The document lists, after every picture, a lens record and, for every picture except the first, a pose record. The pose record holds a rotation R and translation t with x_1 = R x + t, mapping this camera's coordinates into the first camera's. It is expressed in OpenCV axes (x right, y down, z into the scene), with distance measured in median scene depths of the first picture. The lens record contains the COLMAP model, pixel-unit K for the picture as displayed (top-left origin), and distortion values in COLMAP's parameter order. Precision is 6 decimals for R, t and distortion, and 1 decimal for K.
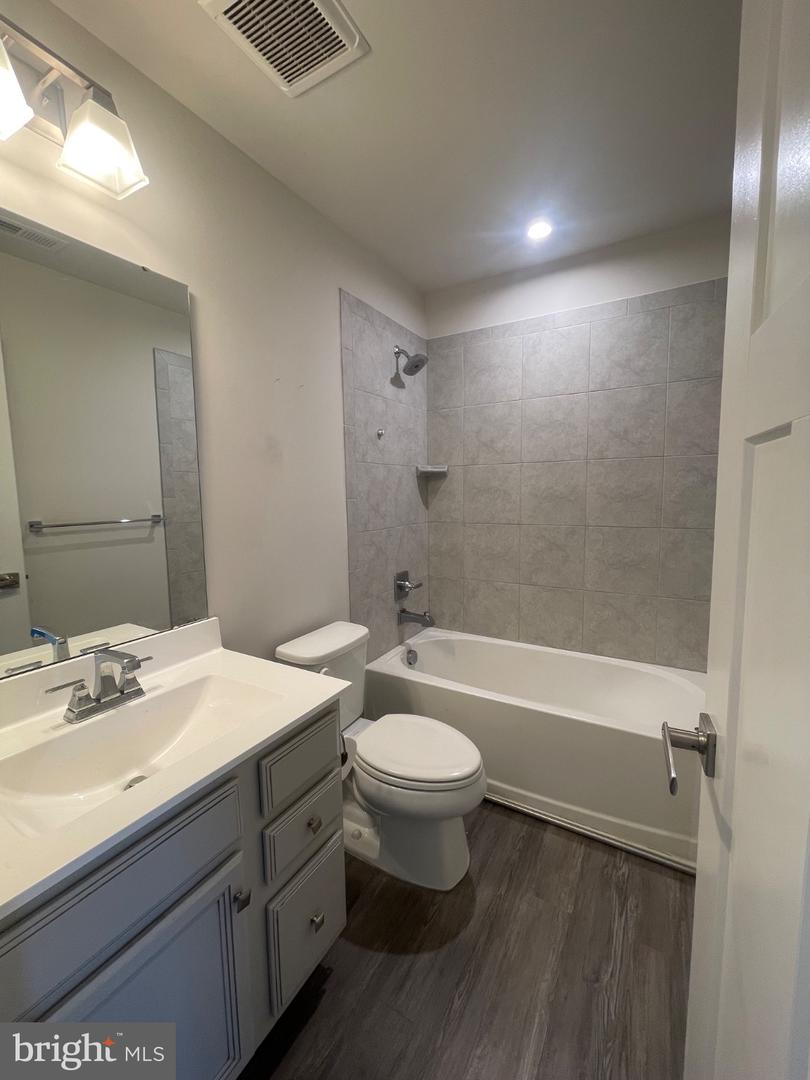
lens RADIAL K [[432.1, 0, 407.5], [0, 432.1, 538.6], [0, 0, 1]] dist [0.002744, -0.001559]
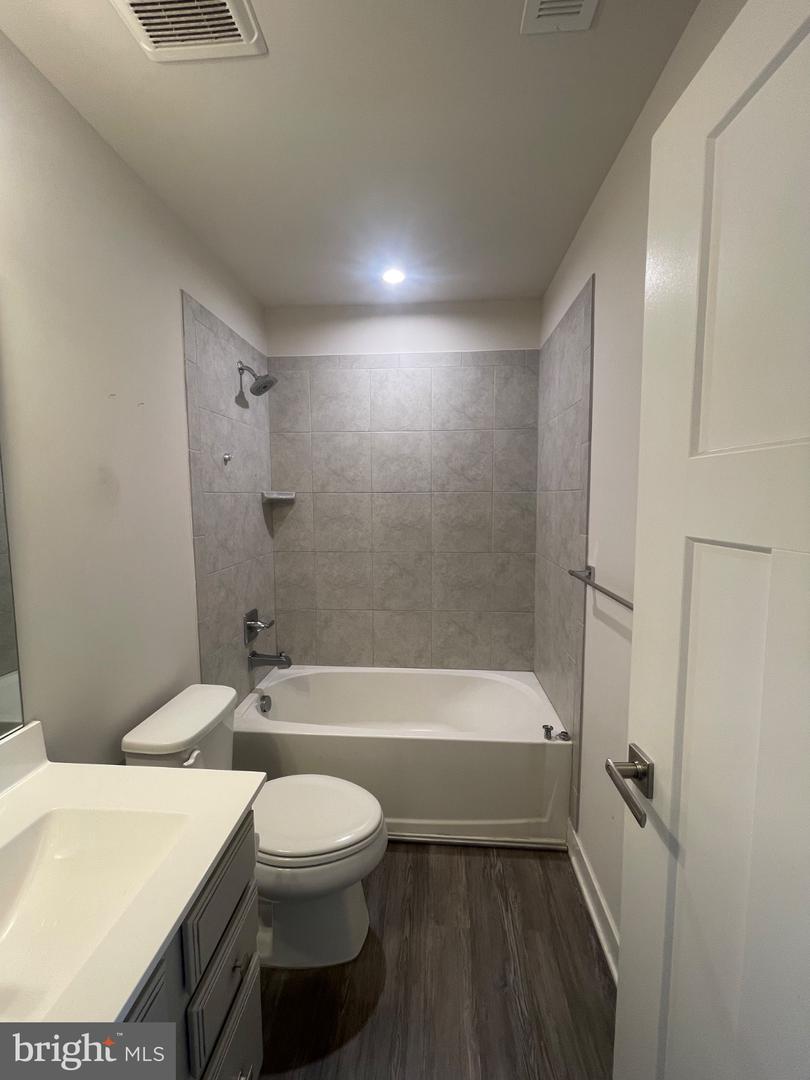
lens RADIAL K [[432.1, 0, 408.7], [0, 432.1, 540.6], [0, 0, 1]] dist [0.002744, -0.001559]
pose [[0.899255, -0.032286, 0.436231, -0.126195], [0.039125, 0.999212, -0.006702, -0.059375], [-0.435671, 0.023094, 0.899810, 0.051815]]
